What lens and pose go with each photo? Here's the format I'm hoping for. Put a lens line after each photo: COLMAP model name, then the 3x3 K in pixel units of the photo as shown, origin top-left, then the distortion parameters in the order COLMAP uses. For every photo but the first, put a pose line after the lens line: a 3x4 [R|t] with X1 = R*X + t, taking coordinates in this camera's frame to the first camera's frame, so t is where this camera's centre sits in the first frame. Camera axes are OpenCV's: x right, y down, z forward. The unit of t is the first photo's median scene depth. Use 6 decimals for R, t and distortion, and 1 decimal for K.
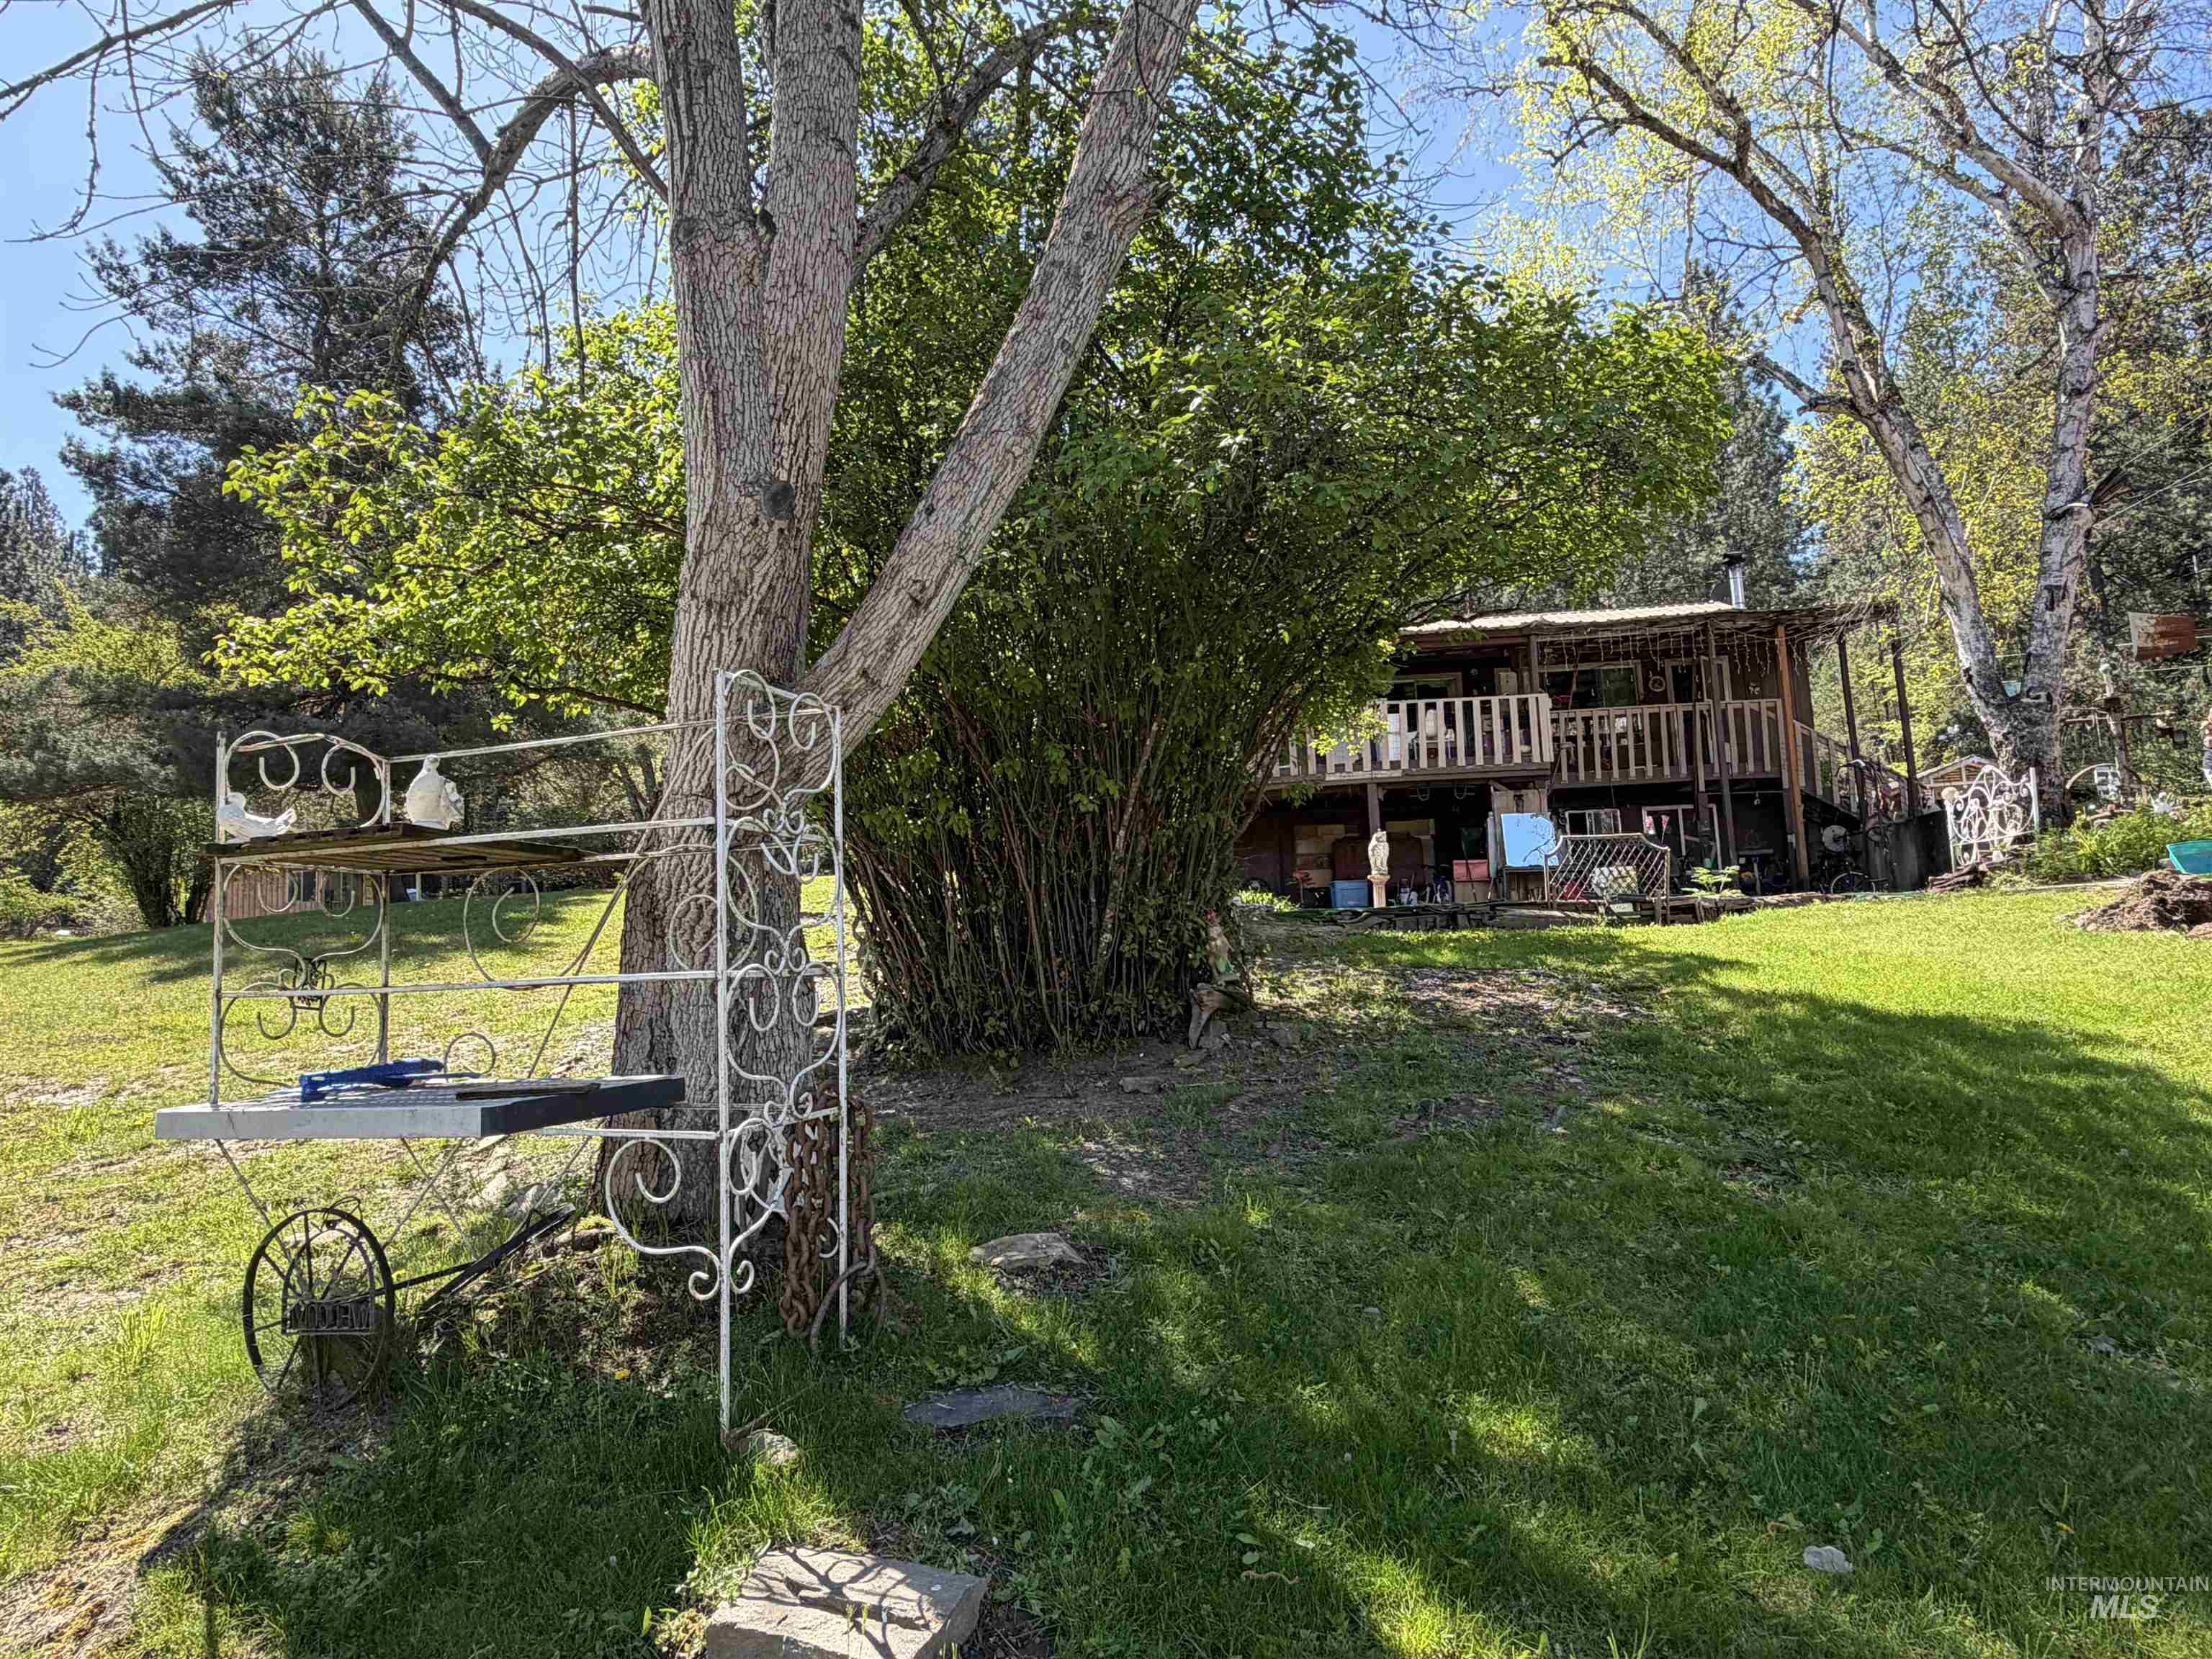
lens RADIAL K [[1289.6, 0, 1103.2], [0, 1289.6, 824.1], [0, 0, 1]] dist [-0.000820, 0.002955]
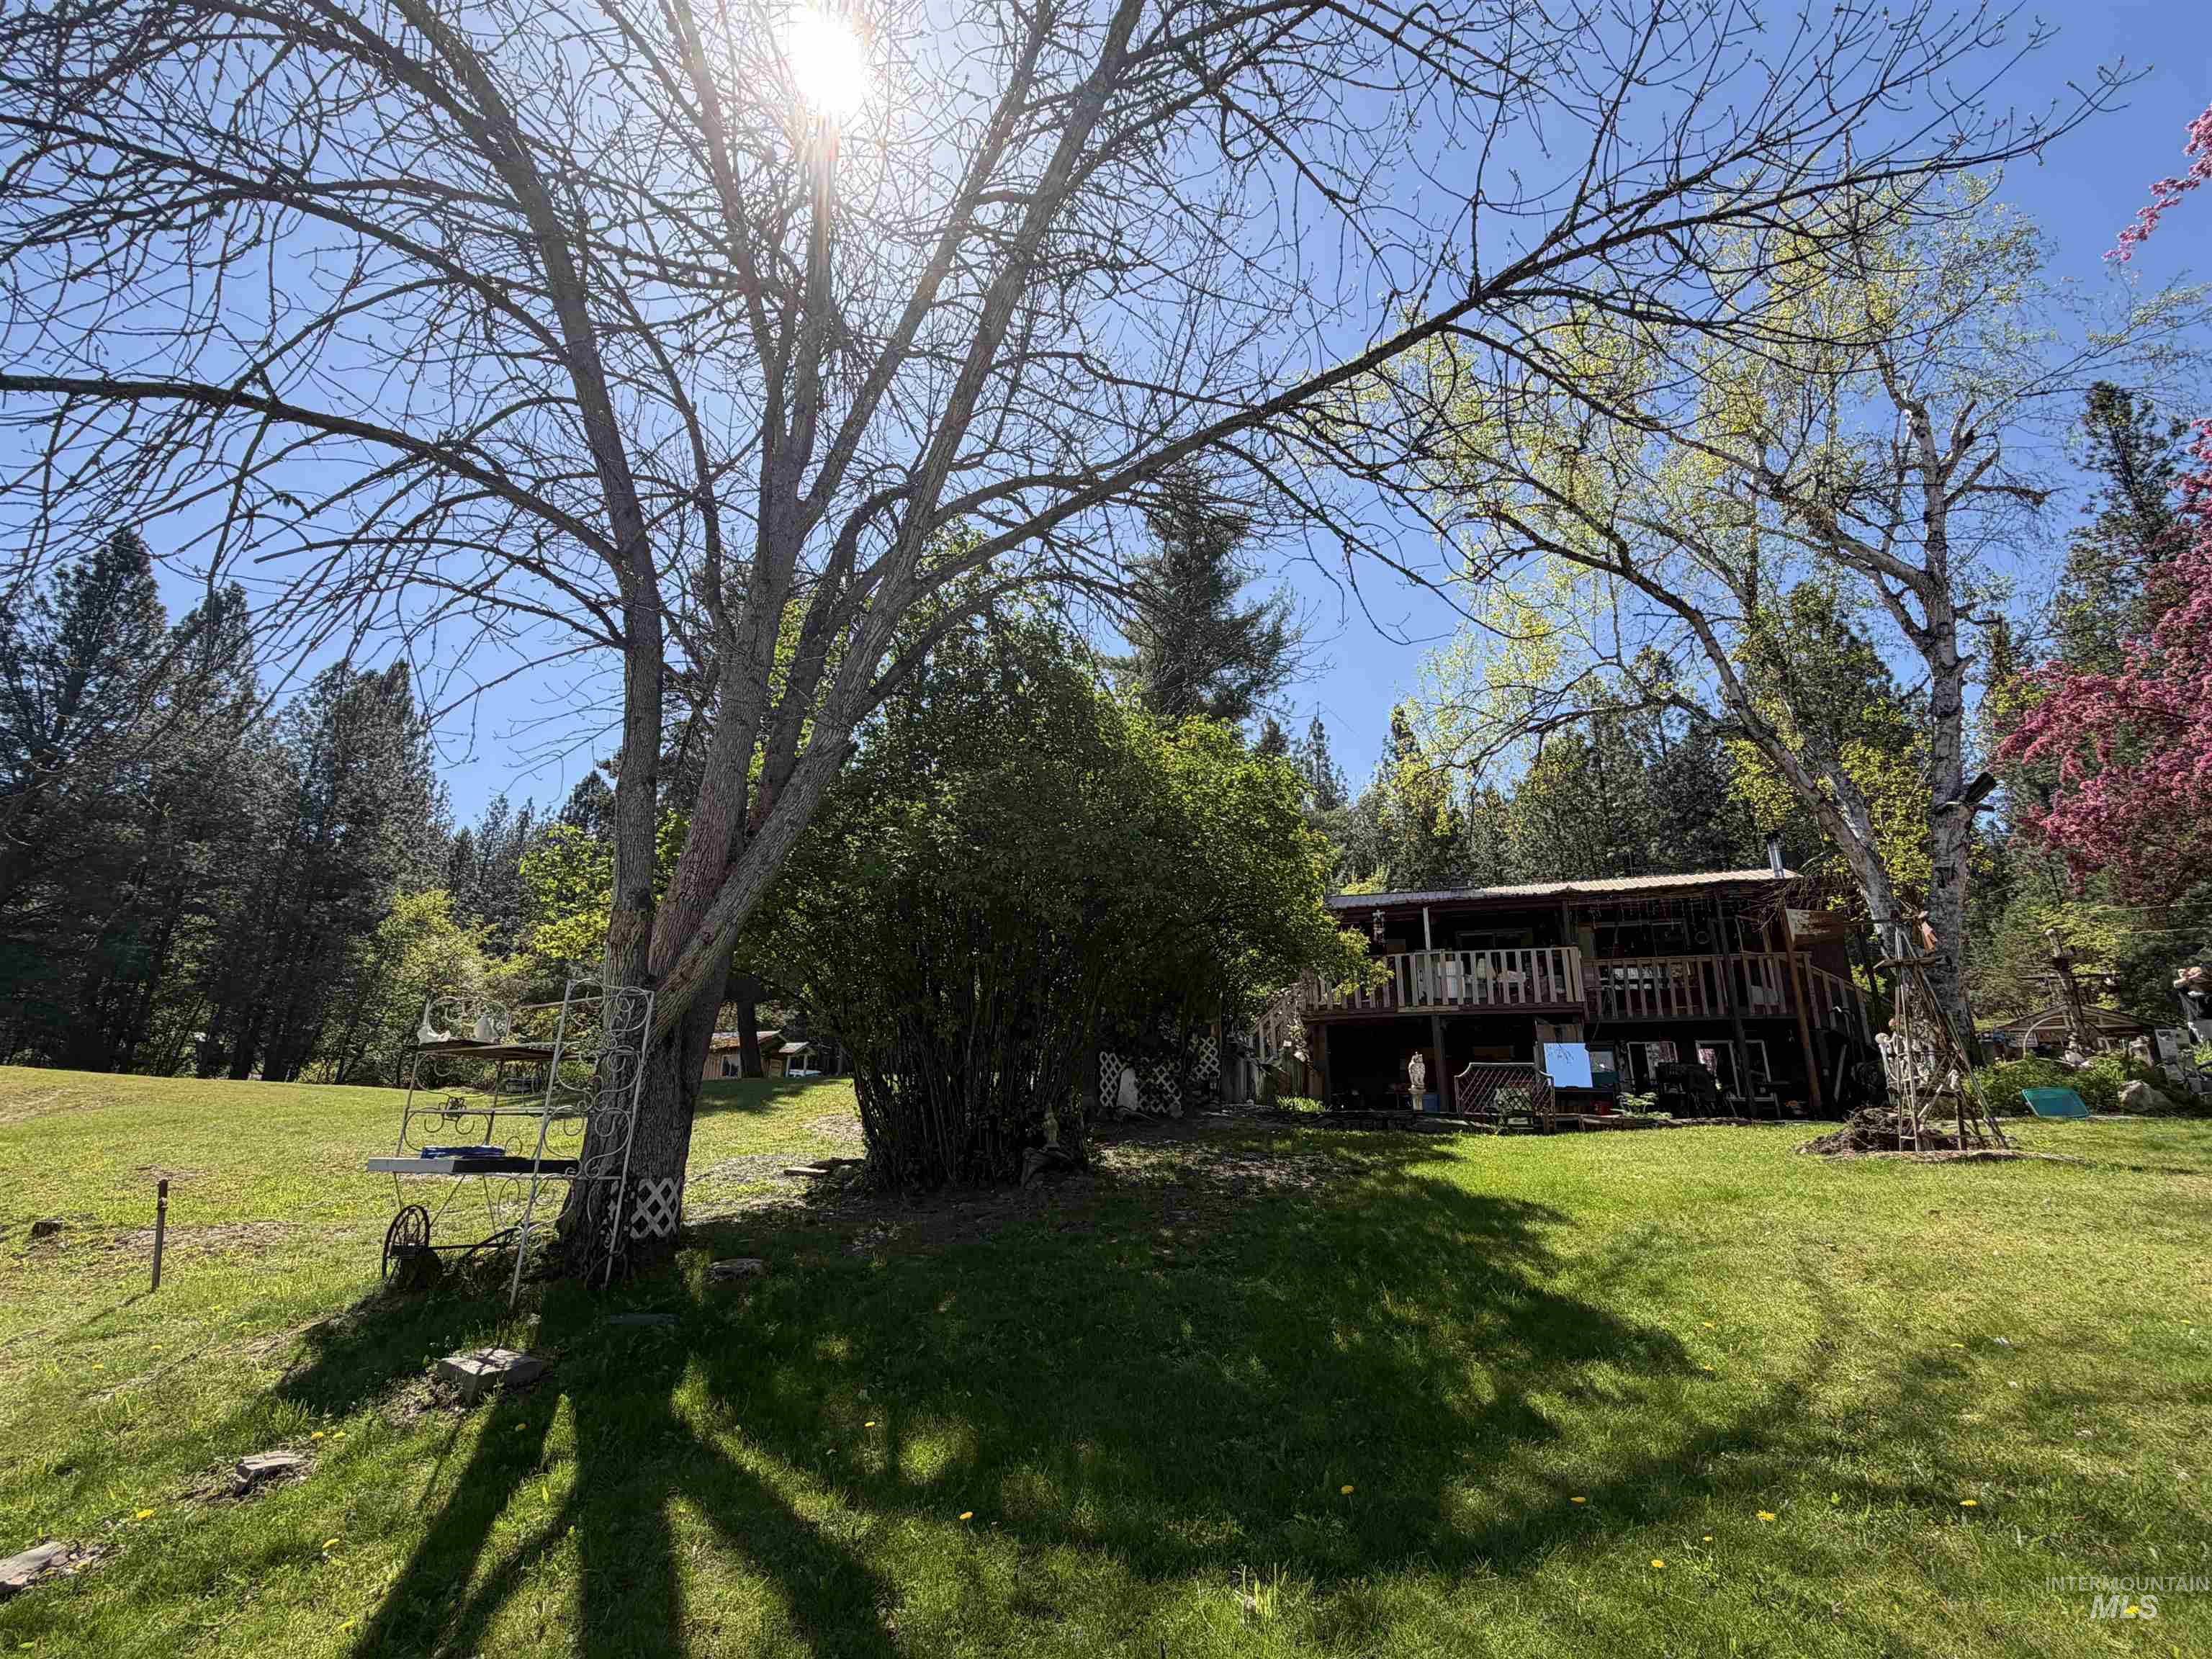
lens RADIAL K [[1024.0, 0, 1109.3], [0, 1024.0, 834.7], [0, 0, 1]] dist [-0.002717, -0.000233]
pose [[0.968981, -0.017204, -0.246537, 0.150997], [-0.030311, 0.981770, -0.187642, -0.007453], [0.245271, 0.189294, 0.950794, -0.082418]]
